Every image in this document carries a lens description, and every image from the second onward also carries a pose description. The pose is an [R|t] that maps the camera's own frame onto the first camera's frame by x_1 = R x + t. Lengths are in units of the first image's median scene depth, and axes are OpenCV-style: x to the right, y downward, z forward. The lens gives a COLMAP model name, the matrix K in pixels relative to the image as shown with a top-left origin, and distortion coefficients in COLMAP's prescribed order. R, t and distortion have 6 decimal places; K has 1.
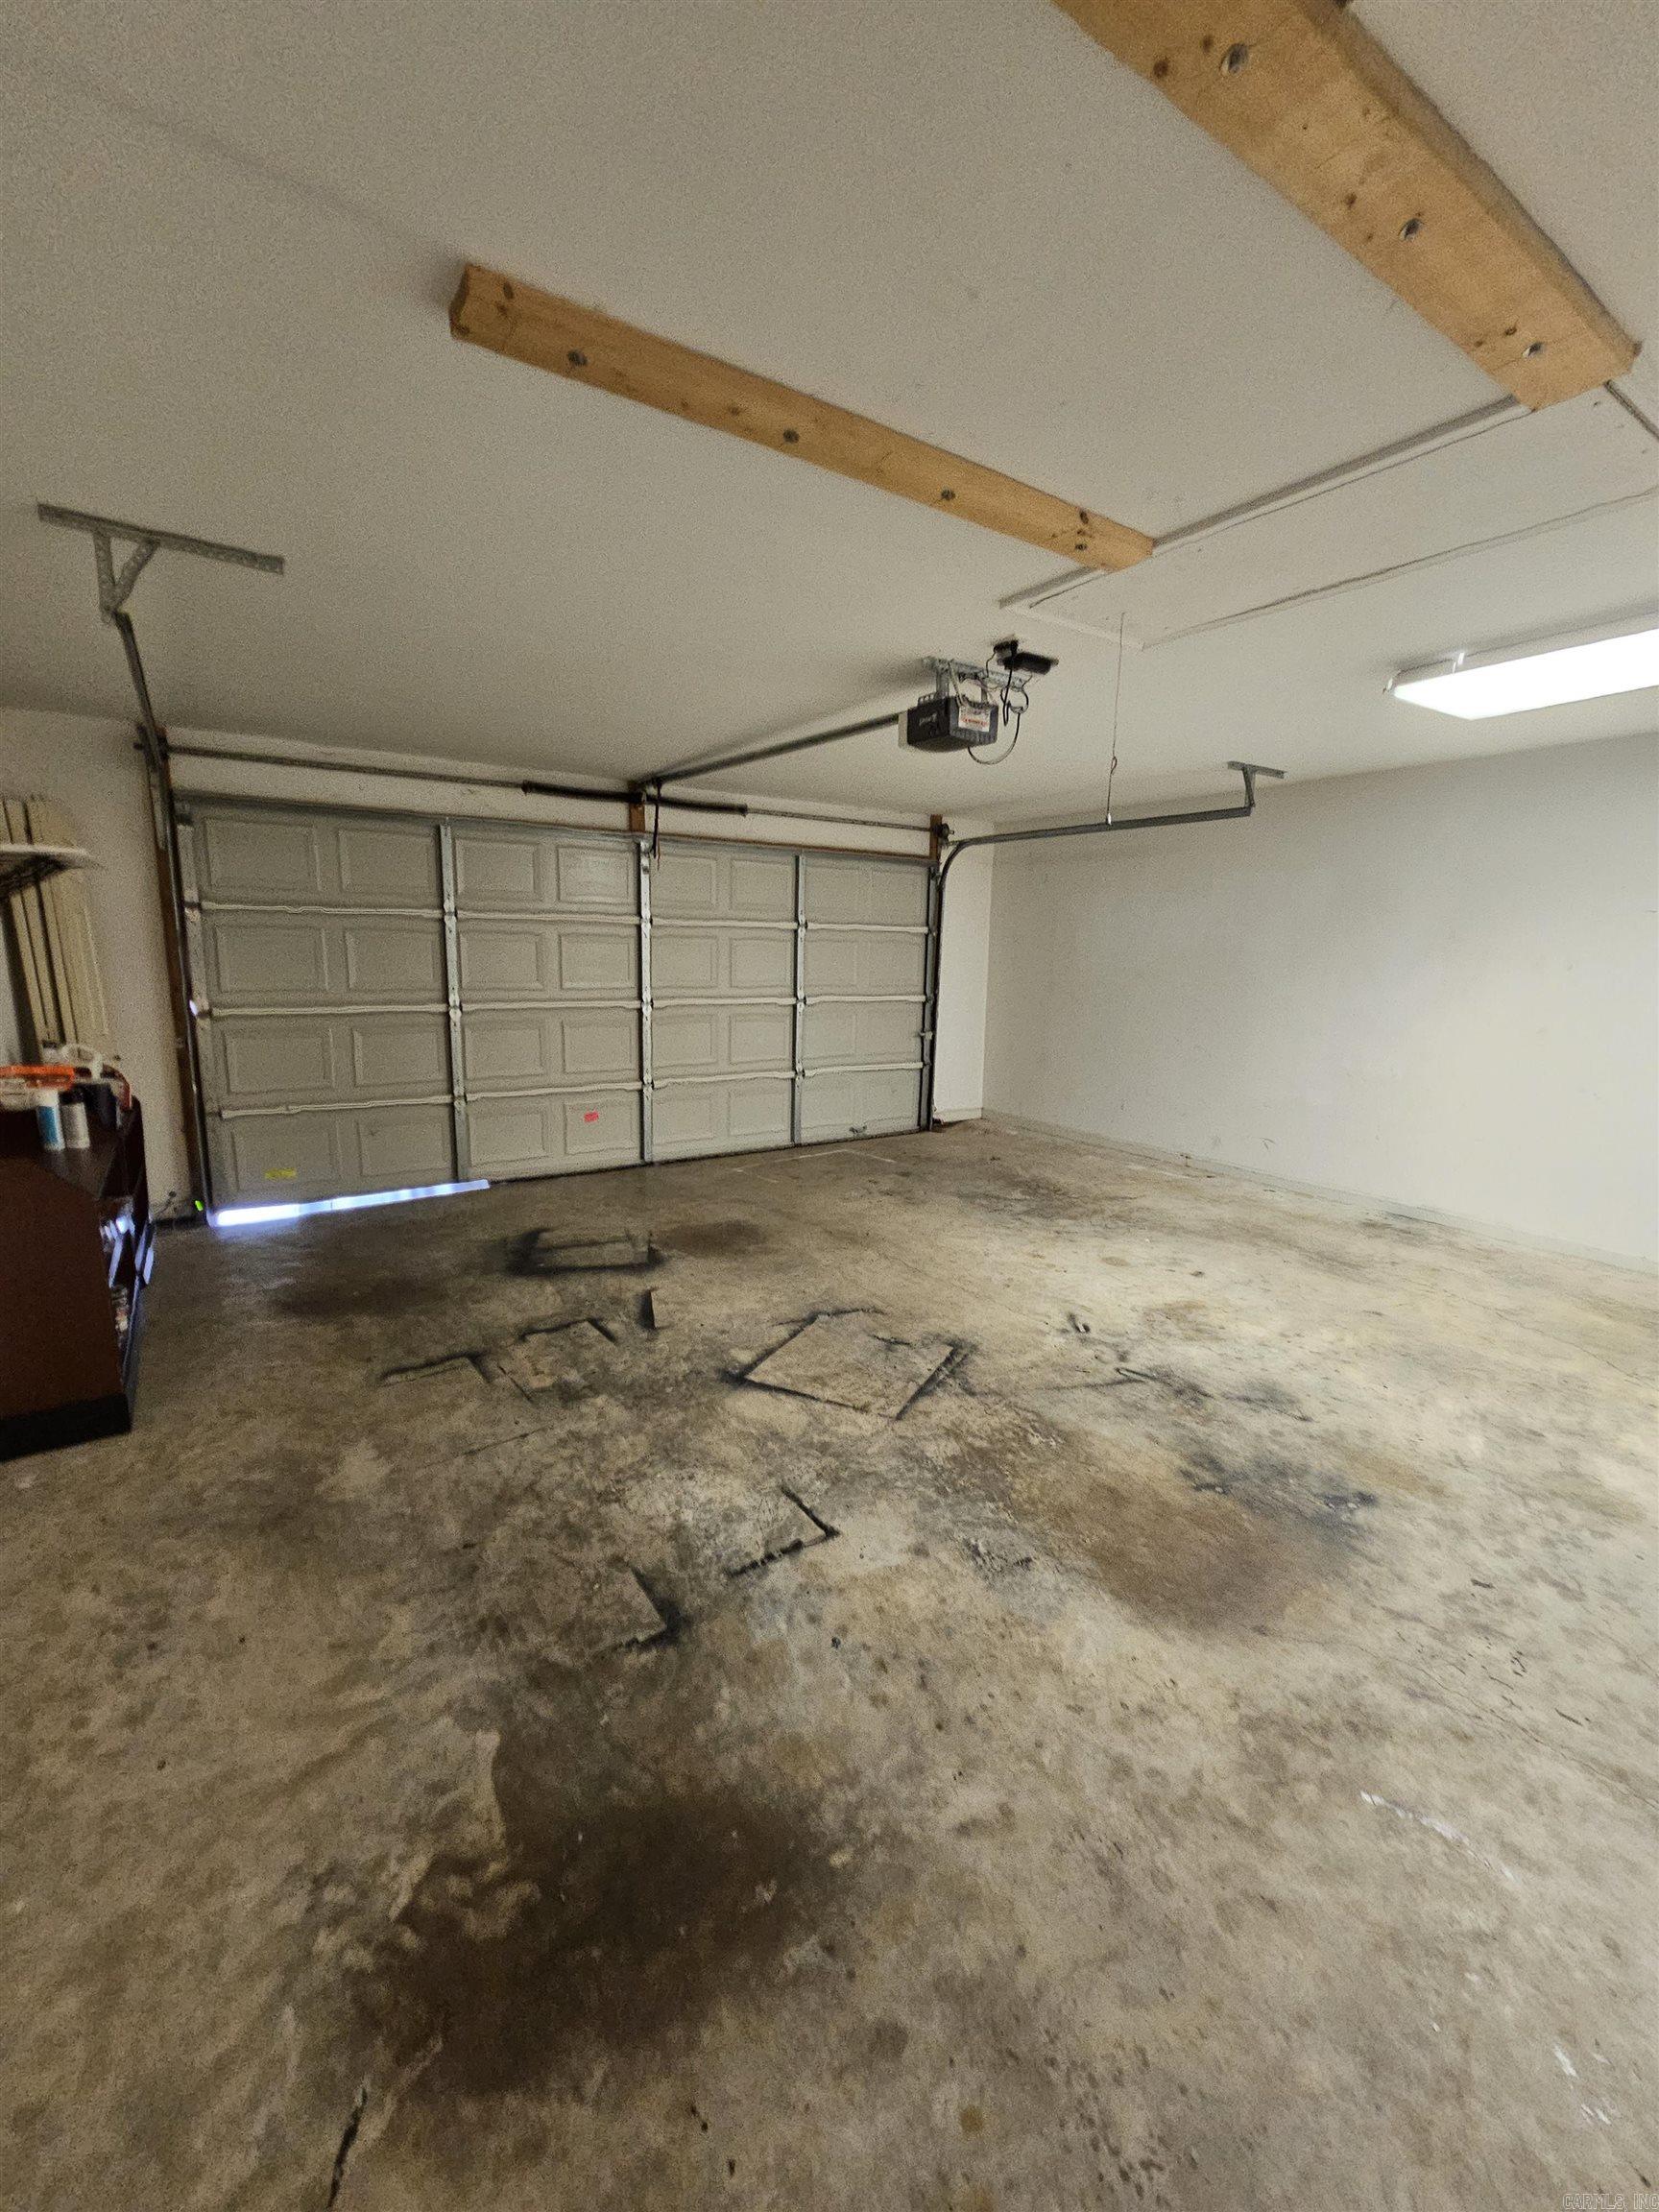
lens RADIAL K [[911.0, 0, 836.1], [0, 911.0, 1107.8], [0, 0, 1]] dist [-0.003058, 0.000586]
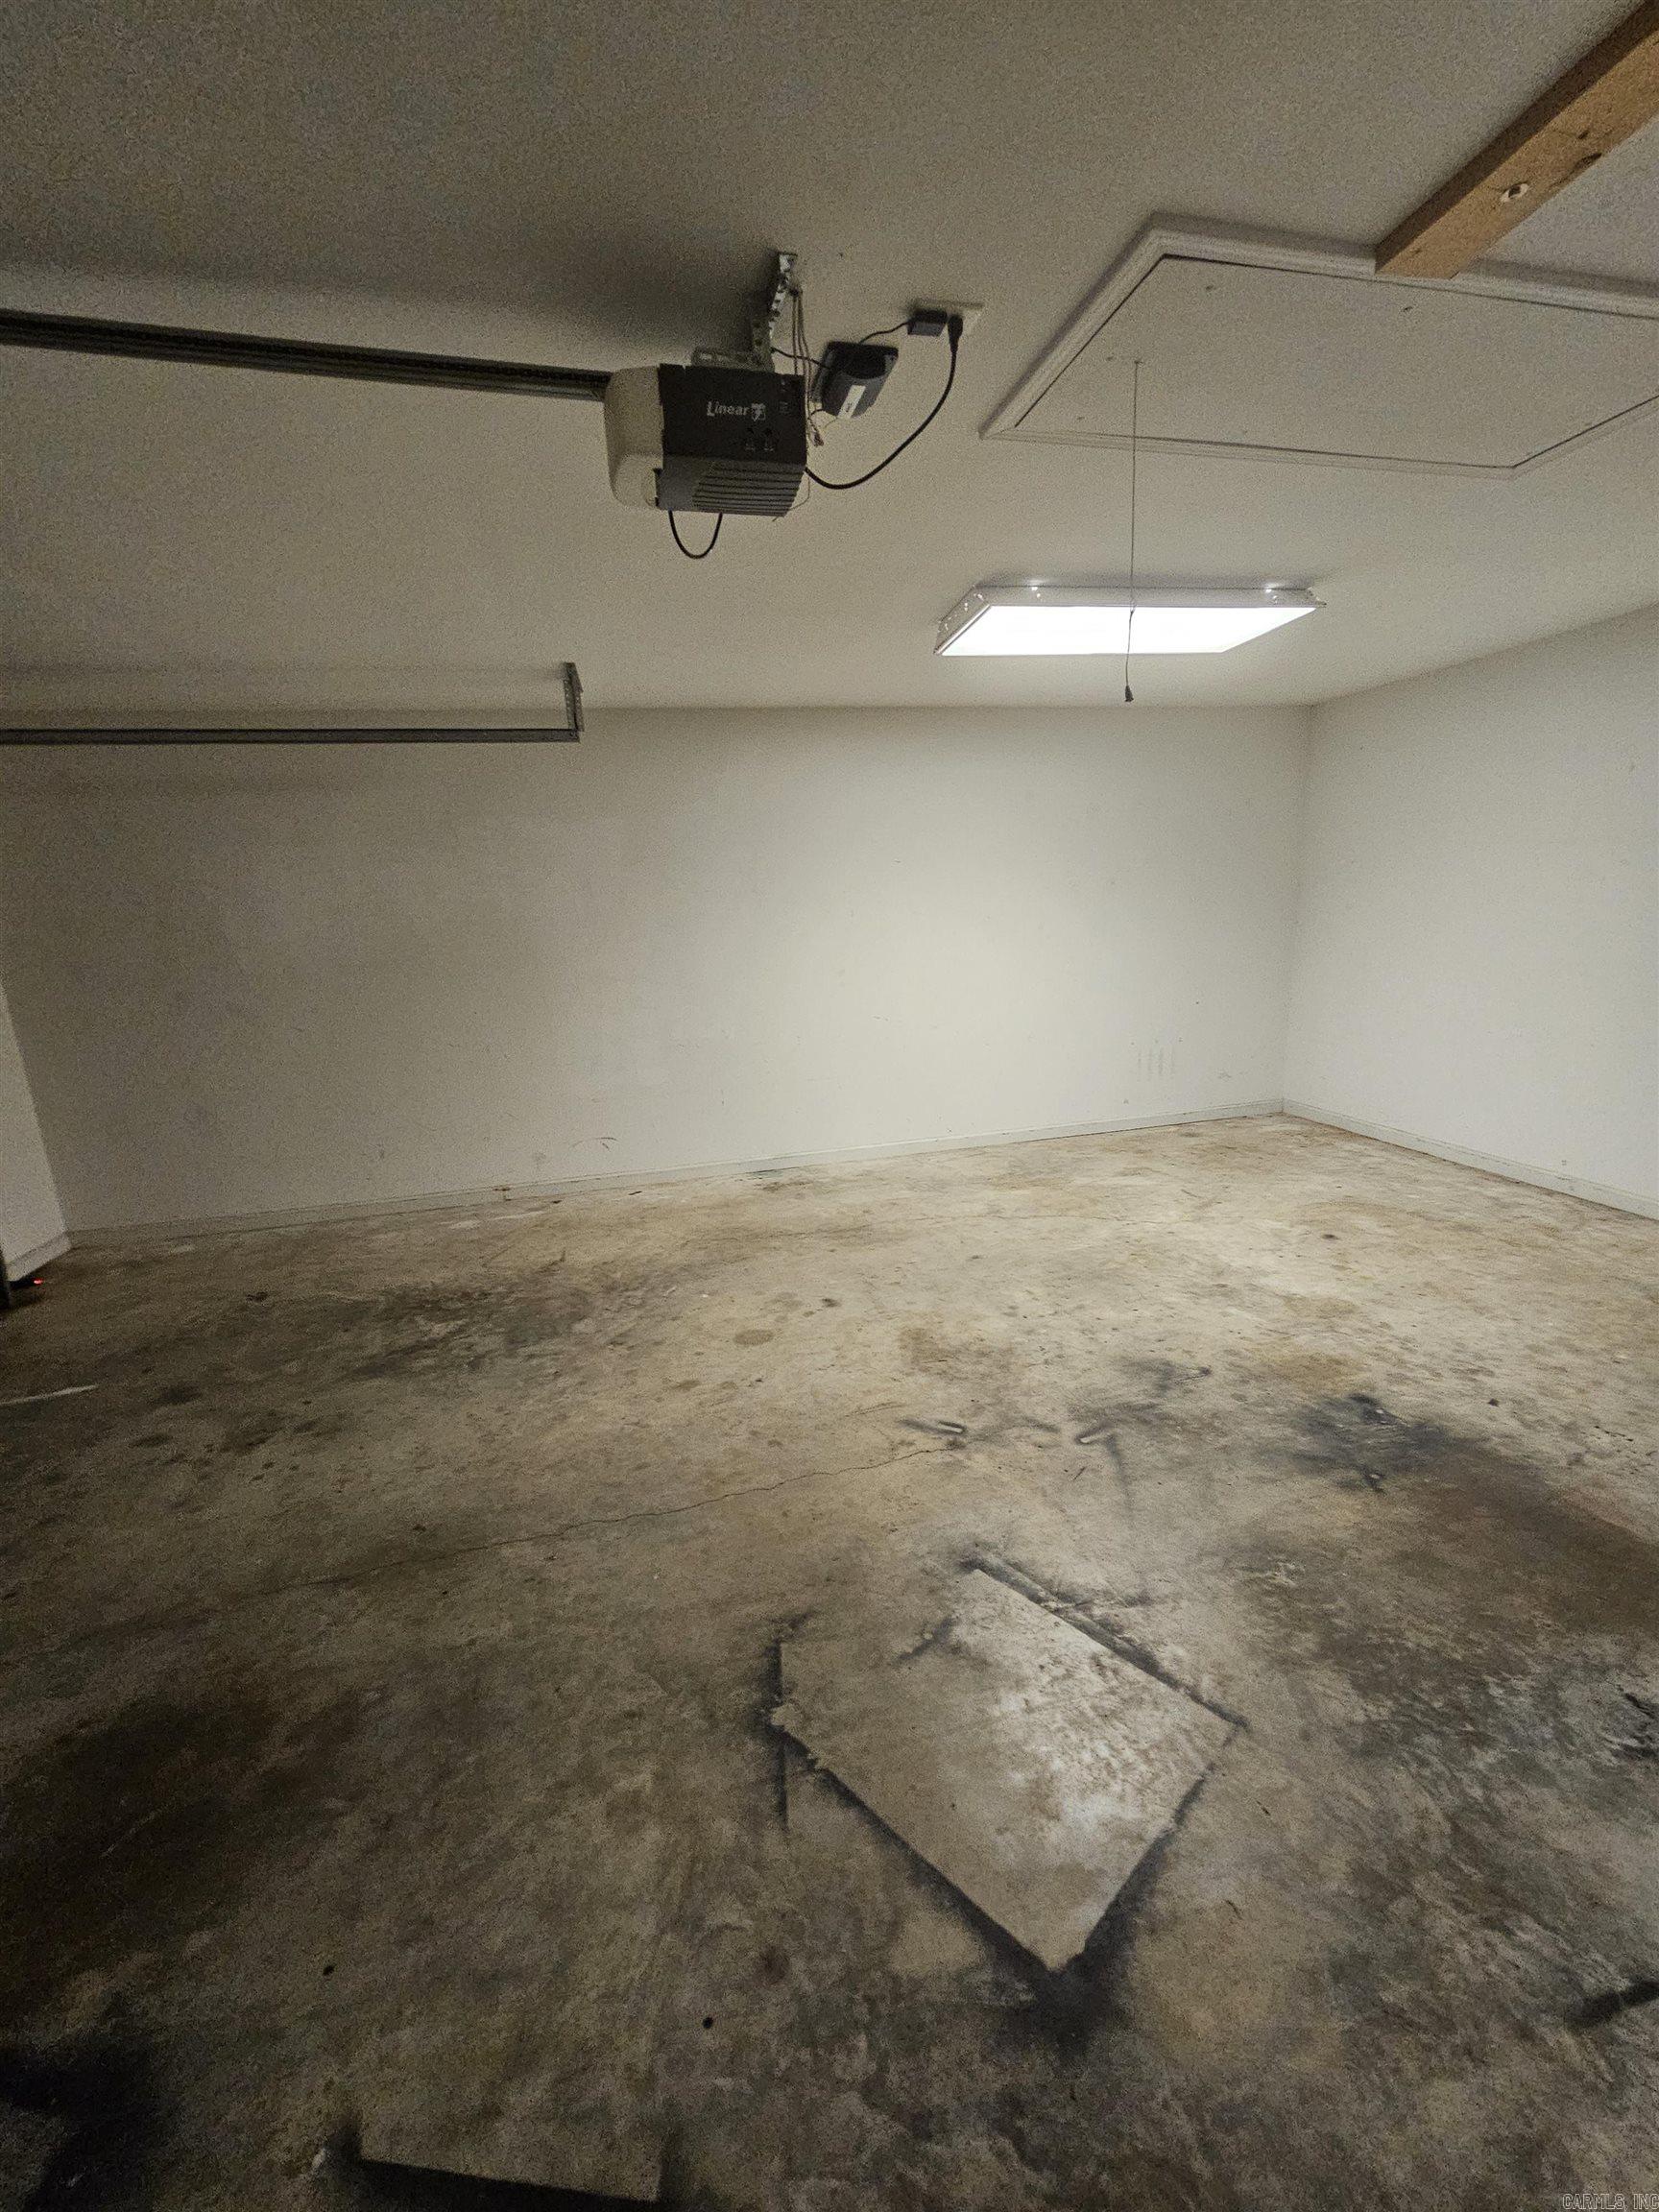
lens RADIAL K [[911.0, 0, 826.2], [0, 911.0, 1114.4], [0, 0, 1]] dist [-0.003058, 0.000586]
pose [[0.358430, -0.240196, 0.902127, -0.343058], [0.217479, 0.961231, 0.169524, -0.135744], [-0.907872, 0.135431, 0.396772, 0.736488]]
